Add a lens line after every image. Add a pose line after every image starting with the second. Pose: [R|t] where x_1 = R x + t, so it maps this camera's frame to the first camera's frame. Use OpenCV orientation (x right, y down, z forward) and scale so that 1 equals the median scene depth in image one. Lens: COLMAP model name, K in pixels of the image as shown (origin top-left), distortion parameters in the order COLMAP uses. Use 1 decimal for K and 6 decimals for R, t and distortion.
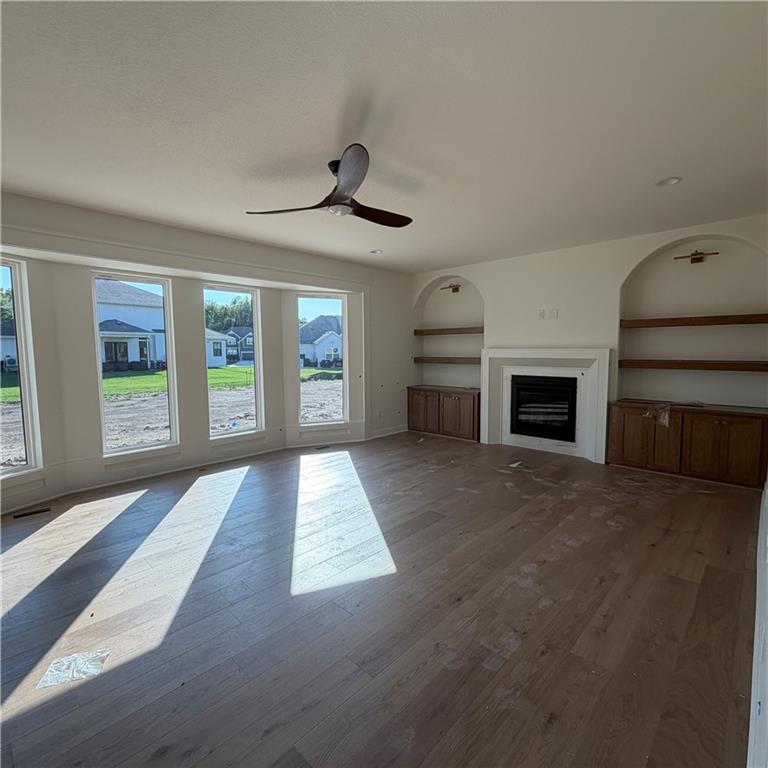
lens RADIAL K [[408.1, 0, 381.2], [0, 408.1, 384.0], [0, 0, 1]] dist [-0.000456, 0.000206]
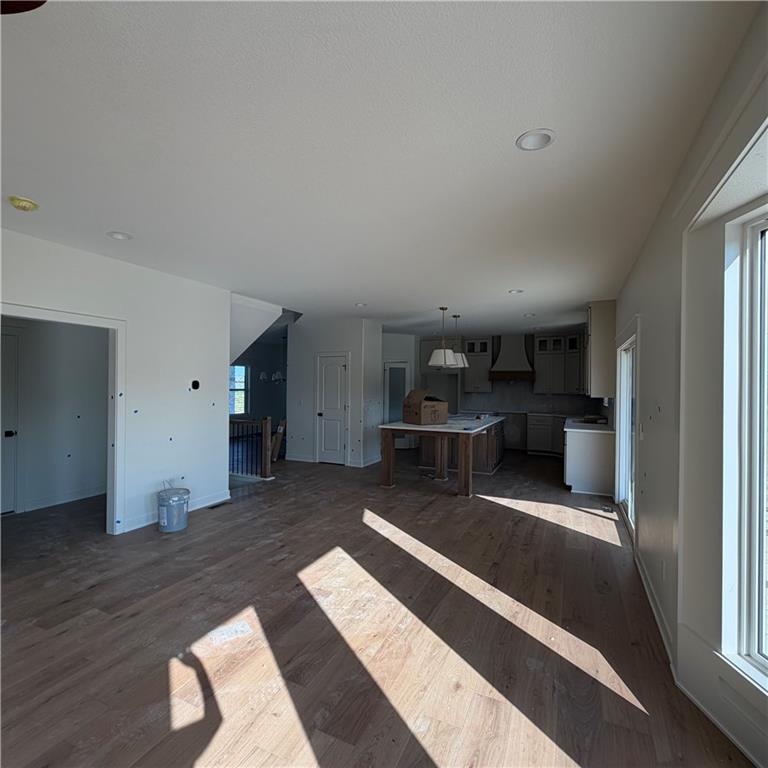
lens RADIAL K [[408.1, 0, 384.2], [0, 408.1, 386.0], [0, 0, 1]] dist [-0.000456, 0.000206]
pose [[-0.947529, -0.004770, -0.319635, -0.297174], [-0.033478, 0.995871, 0.084382, -0.090643], [0.317913, 0.090656, -0.943776, 0.878609]]
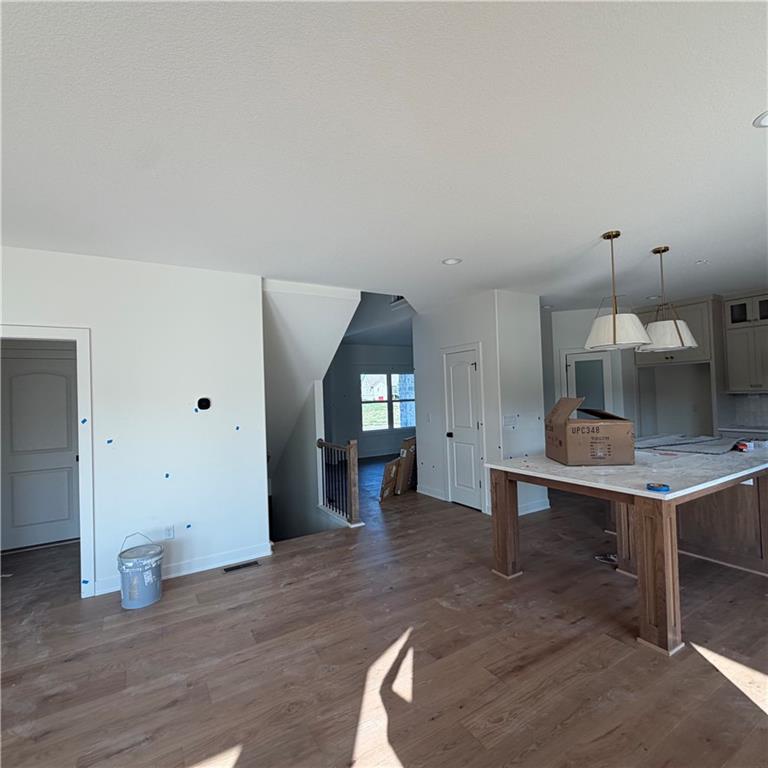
lens RADIAL K [[408.1, 0, 383.2], [0, 408.1, 386.1], [0, 0, 1]] dist [-0.000456, 0.000206]
pose [[-0.963983, 0.041392, 0.262722, -0.694448], [0.059910, 0.996222, 0.062868, -0.054725], [-0.259127, 0.076343, -0.962821, 0.438970]]
